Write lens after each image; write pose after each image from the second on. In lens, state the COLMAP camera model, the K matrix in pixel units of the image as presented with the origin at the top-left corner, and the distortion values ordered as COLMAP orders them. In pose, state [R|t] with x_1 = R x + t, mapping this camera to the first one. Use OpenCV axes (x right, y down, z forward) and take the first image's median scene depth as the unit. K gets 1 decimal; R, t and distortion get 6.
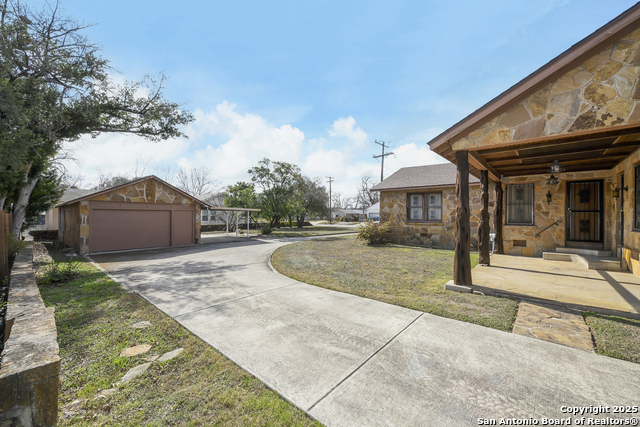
lens RADIAL K [[254.4, 0, 320.0], [0, 254.4, 213.5], [0, 0, 1]] dist [-0.000393, -0.000022]
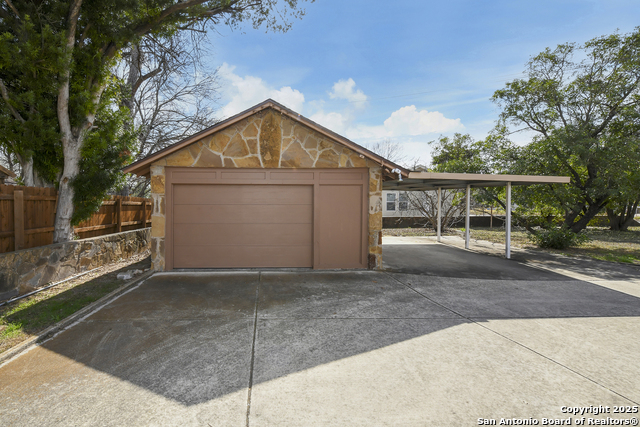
lens RADIAL K [[270.3, 0, 272.7], [0, 270.3, 214.3], [0, 0, 1]] dist [-0.000551, -0.000069]
pose [[0.671496, 0.026985, -0.740517, -0.334824], [0.005848, 0.999113, 0.041711, 0.020167], [0.740985, -0.032339, 0.670742, 0.730475]]
